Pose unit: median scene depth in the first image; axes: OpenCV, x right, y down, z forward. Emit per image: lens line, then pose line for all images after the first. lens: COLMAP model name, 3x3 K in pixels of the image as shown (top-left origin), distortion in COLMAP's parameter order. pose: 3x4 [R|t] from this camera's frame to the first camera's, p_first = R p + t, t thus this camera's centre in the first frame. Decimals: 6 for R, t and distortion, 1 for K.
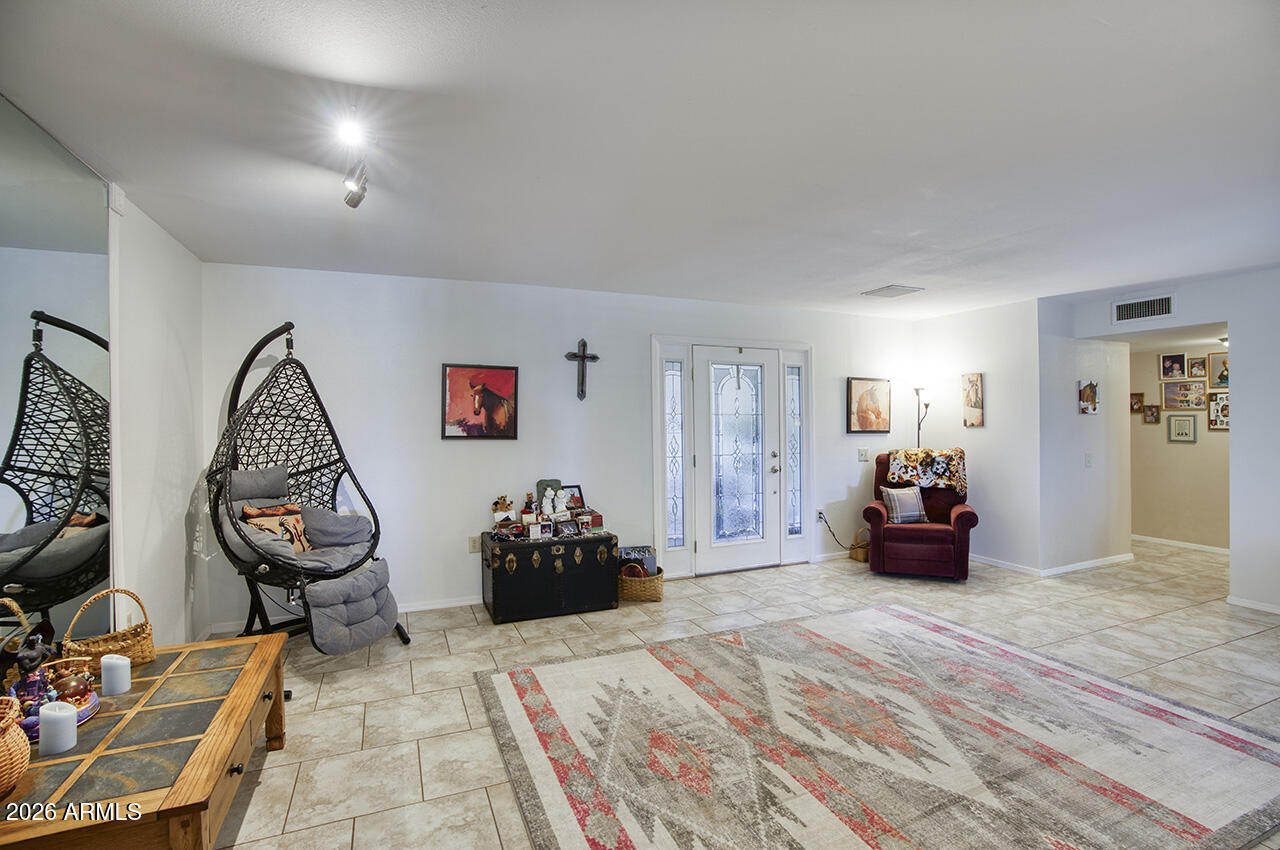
lens RADIAL K [[593.7, 0, 652.2], [0, 593.7, 417.2], [0, 0, 1]] dist [-0.069978, 0.030074]
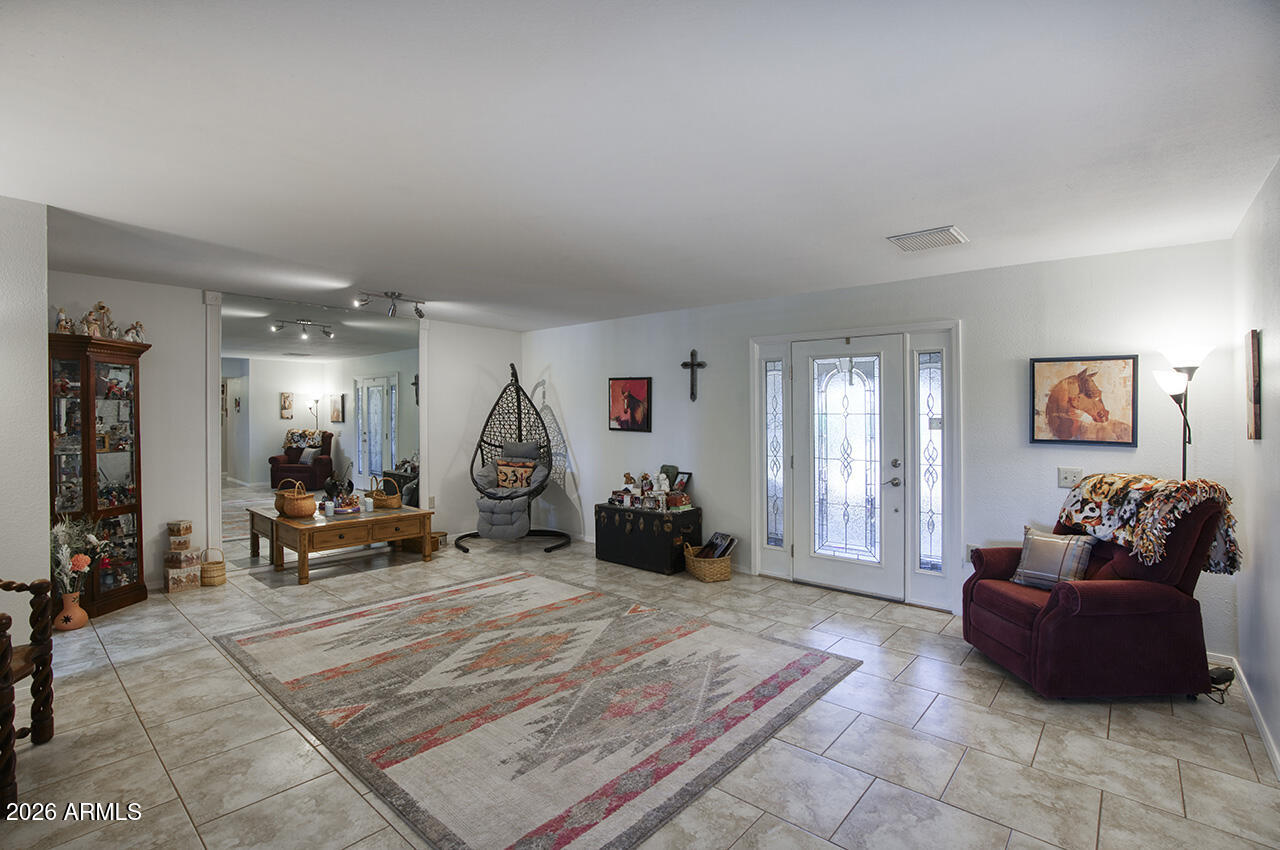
lens RADIAL K [[589.9, 0, 624.0], [0, 589.9, 418.4], [0, 0, 1]] dist [-0.072395, 0.032373]
pose [[0.421413, 0.009360, -0.906821, 1.145876], [-0.008085, 0.999946, 0.006564, -0.001233], [0.906833, 0.004566, 0.421466, 0.485687]]
